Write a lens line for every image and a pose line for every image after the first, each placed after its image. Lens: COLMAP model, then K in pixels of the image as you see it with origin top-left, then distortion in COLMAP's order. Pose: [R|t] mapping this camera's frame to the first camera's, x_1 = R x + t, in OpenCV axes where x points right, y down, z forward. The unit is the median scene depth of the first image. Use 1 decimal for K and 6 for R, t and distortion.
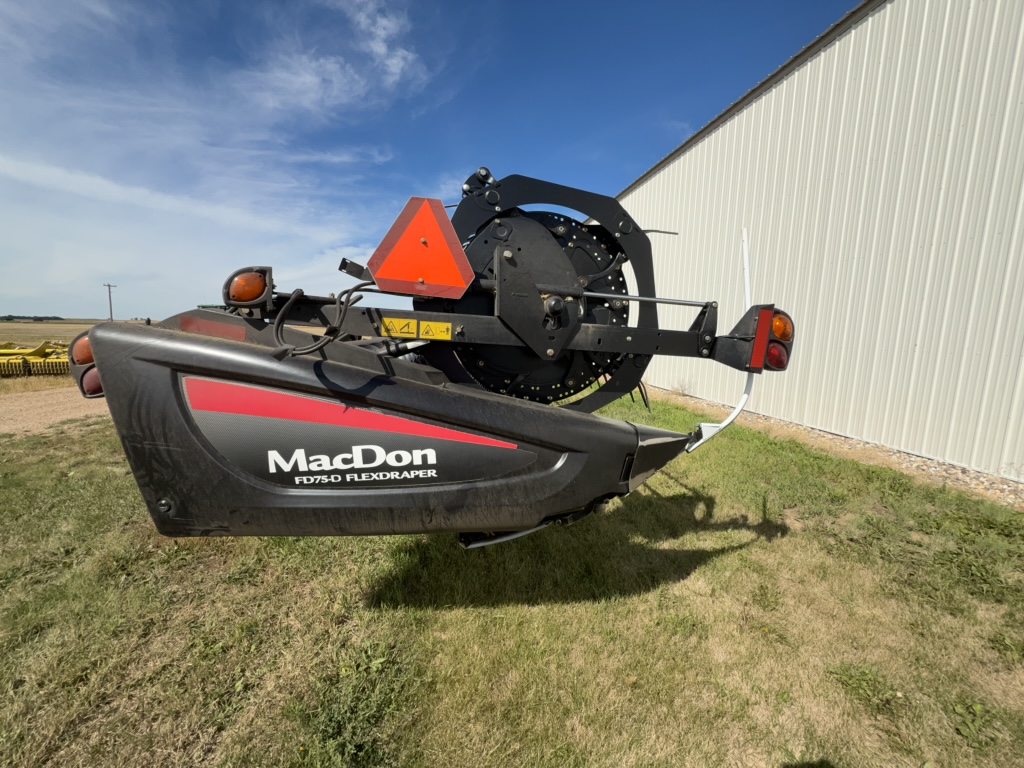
lens RADIAL K [[409.2, 0, 514.6], [0, 409.2, 389.2], [0, 0, 1]] dist [0.003813, -0.000686]
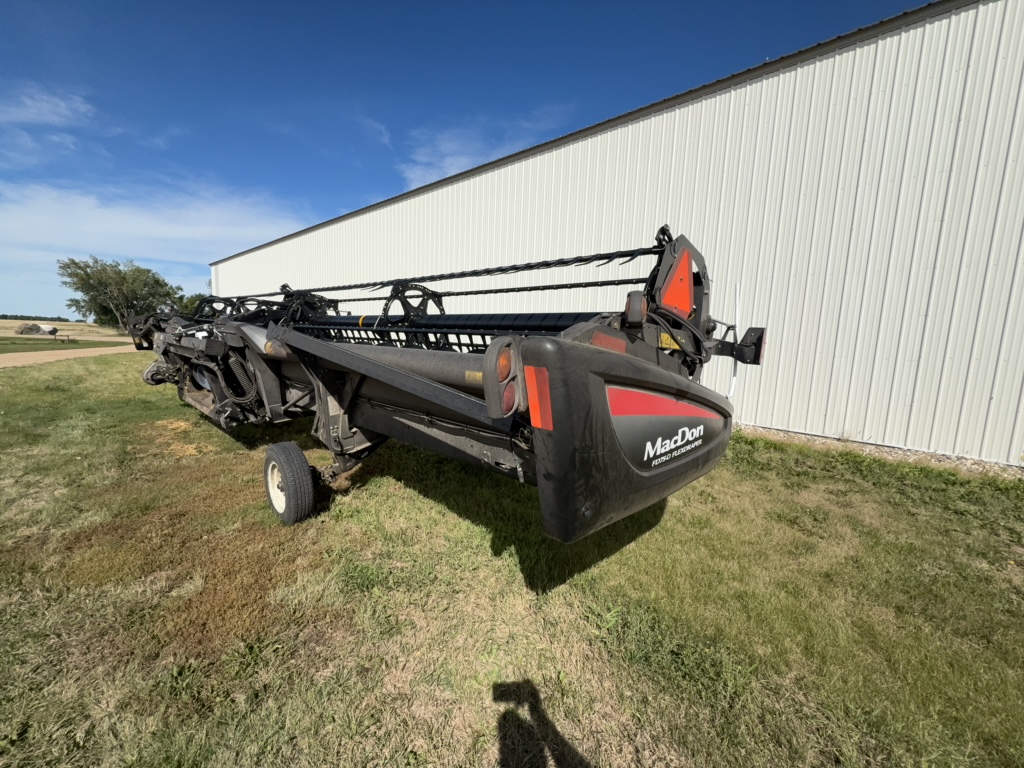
lens RADIAL K [[409.2, 0, 510.7], [0, 409.2, 389.3], [0, 0, 1]] dist [0.003813, -0.000686]
pose [[0.774159, -0.073649, 0.628692, -1.369709], [0.067913, 0.997139, 0.033185, -0.062071], [-0.629338, 0.017005, 0.776946, 0.252164]]
